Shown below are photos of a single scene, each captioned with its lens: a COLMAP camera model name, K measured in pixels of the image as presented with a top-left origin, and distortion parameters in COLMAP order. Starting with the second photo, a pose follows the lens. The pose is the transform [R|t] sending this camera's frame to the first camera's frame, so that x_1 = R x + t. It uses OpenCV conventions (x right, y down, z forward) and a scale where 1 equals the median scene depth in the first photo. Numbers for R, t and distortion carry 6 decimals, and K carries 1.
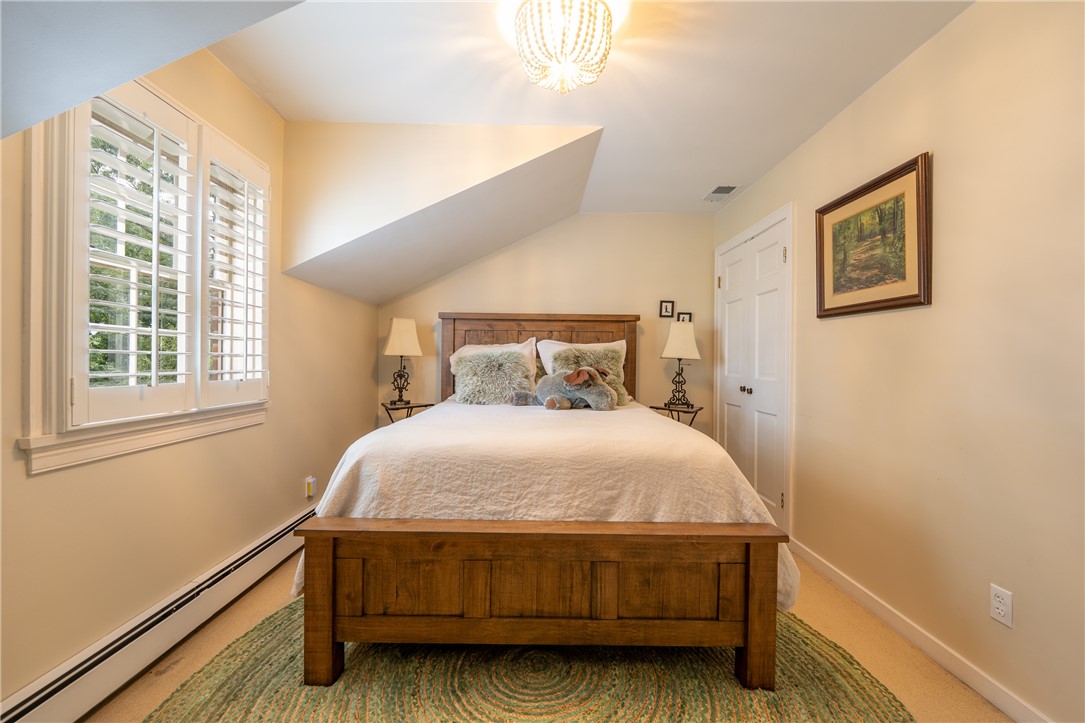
lens RADIAL K [[449.1, 0, 544.6], [0, 449.1, 356.3], [0, 0, 1]] dist [-0.014327, 0.000011]
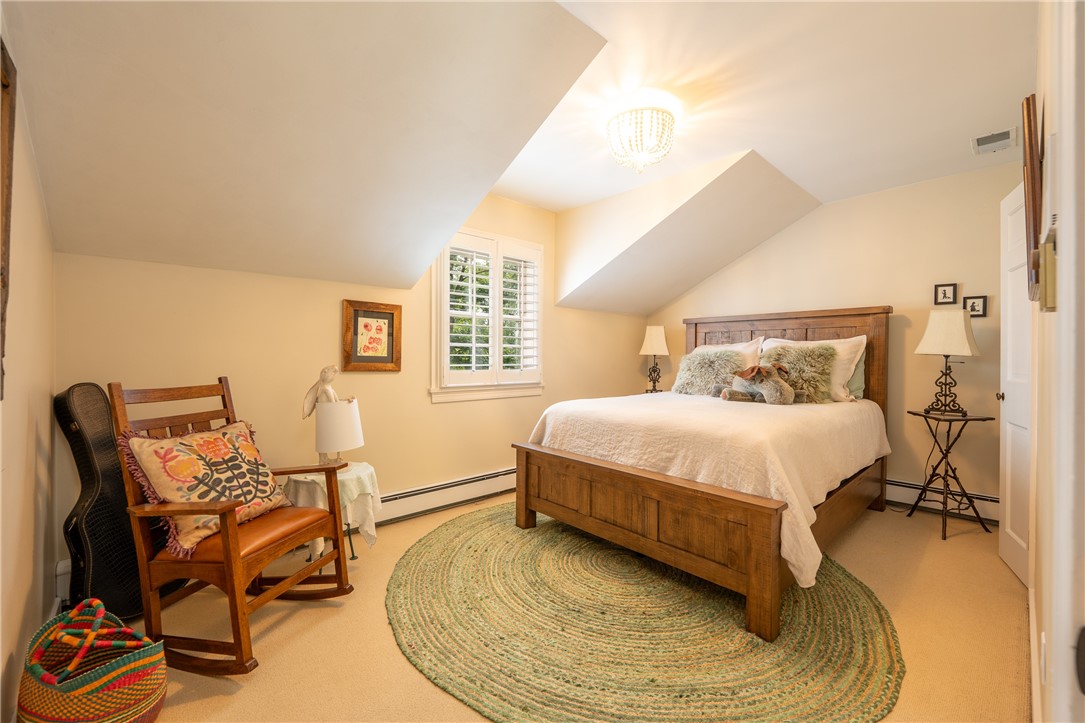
lens RADIAL K [[449.1, 0, 544.6], [0, 449.1, 356.3], [0, 0, 1]] dist [-0.014327, 0.000011]
pose [[0.664671, -0.008246, -0.747090, 0.914985], [0.009090, 0.999954, -0.002950, 0.006855], [0.747081, -0.004831, 0.664716, -0.185236]]
